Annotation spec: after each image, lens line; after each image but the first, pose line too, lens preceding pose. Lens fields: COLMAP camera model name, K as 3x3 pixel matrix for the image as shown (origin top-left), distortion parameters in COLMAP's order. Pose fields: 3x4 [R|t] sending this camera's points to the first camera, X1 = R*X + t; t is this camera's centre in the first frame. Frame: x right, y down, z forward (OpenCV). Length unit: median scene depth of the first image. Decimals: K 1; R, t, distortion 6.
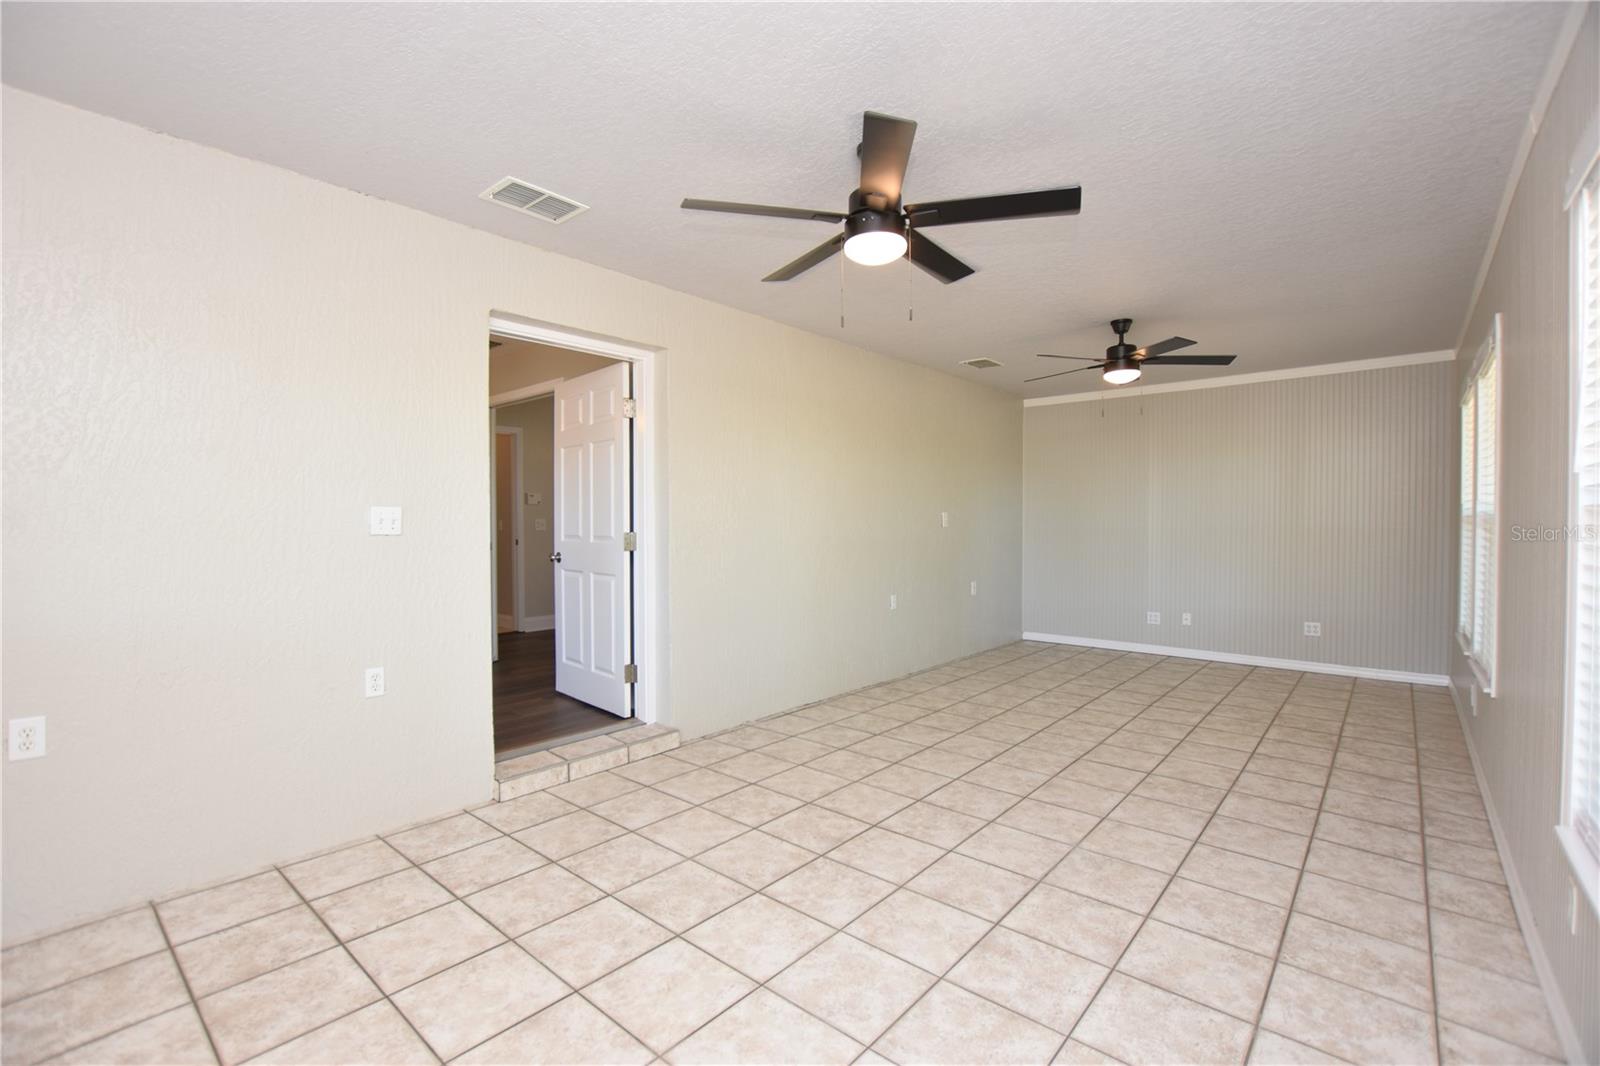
lens RADIAL K [[710.8, 0, 791.9], [0, 710.8, 536.7], [0, 0, 1]] dist [-0.026989, 0.000835]
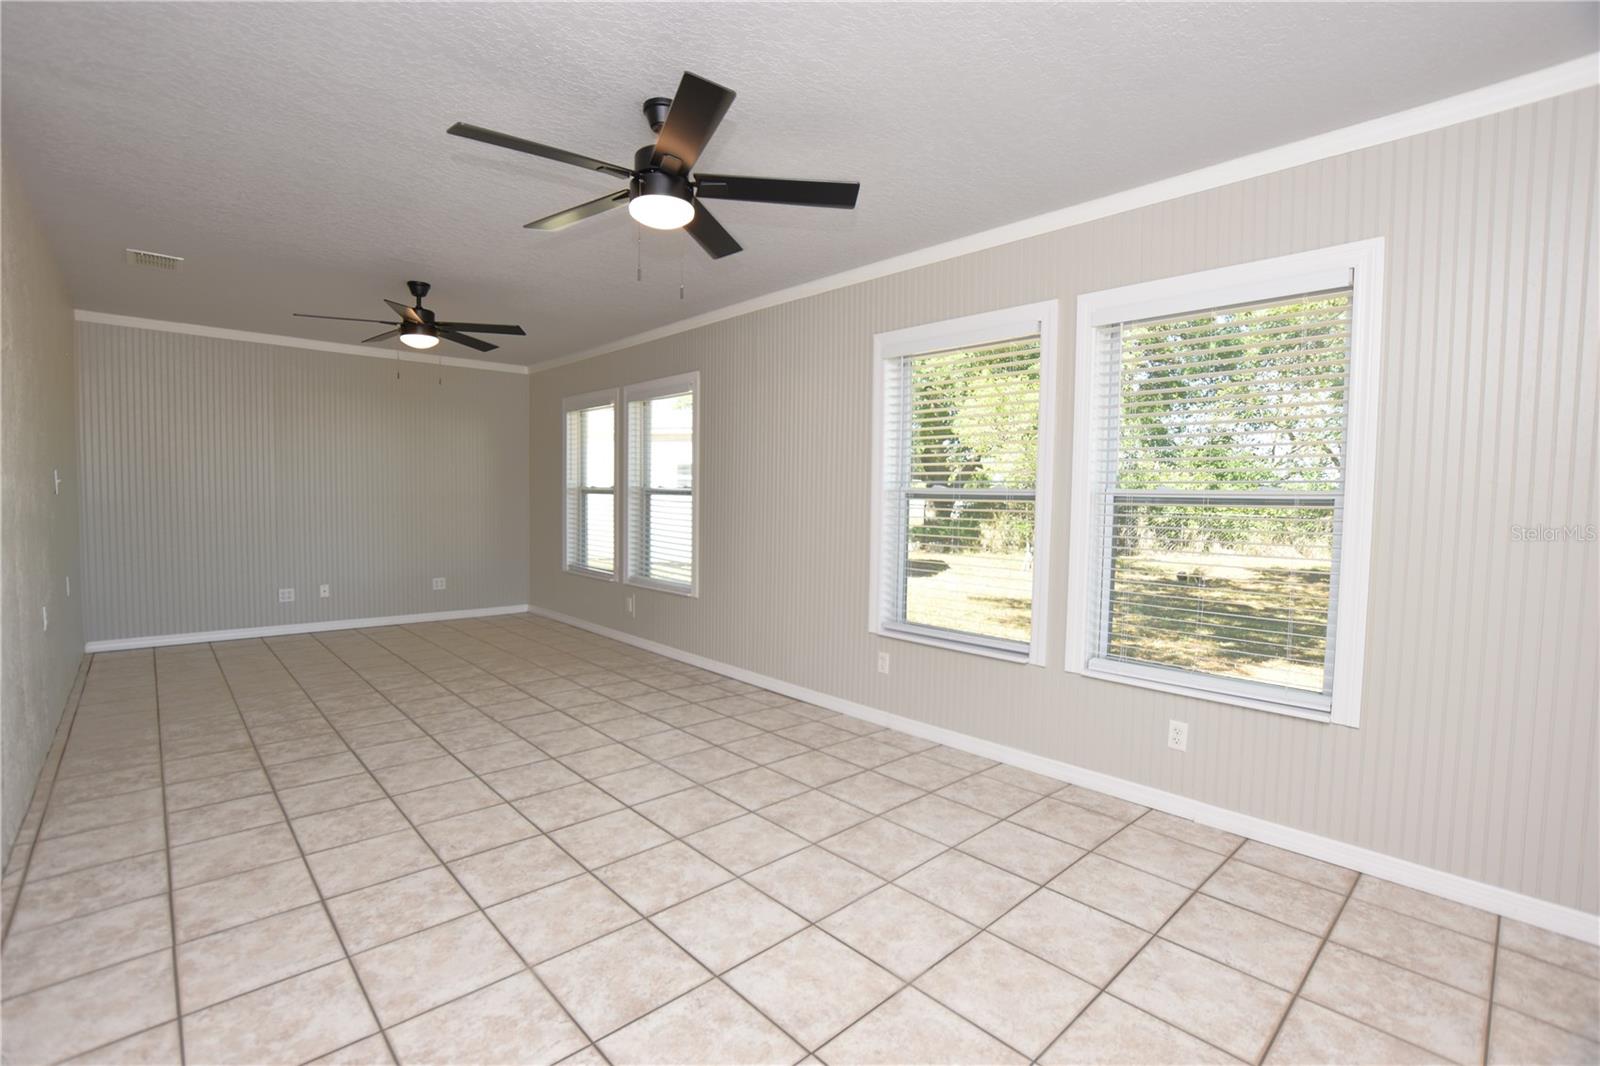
lens RADIAL K [[710.8, 0, 791.9], [0, 710.8, 536.7], [0, 0, 1]] dist [-0.026989, 0.000835]
pose [[0.103570, -0.051299, 0.993298, -0.606408], [0.003567, 0.998682, 0.051206, -0.006532], [-0.994616, -0.001760, 0.103617, 0.511941]]
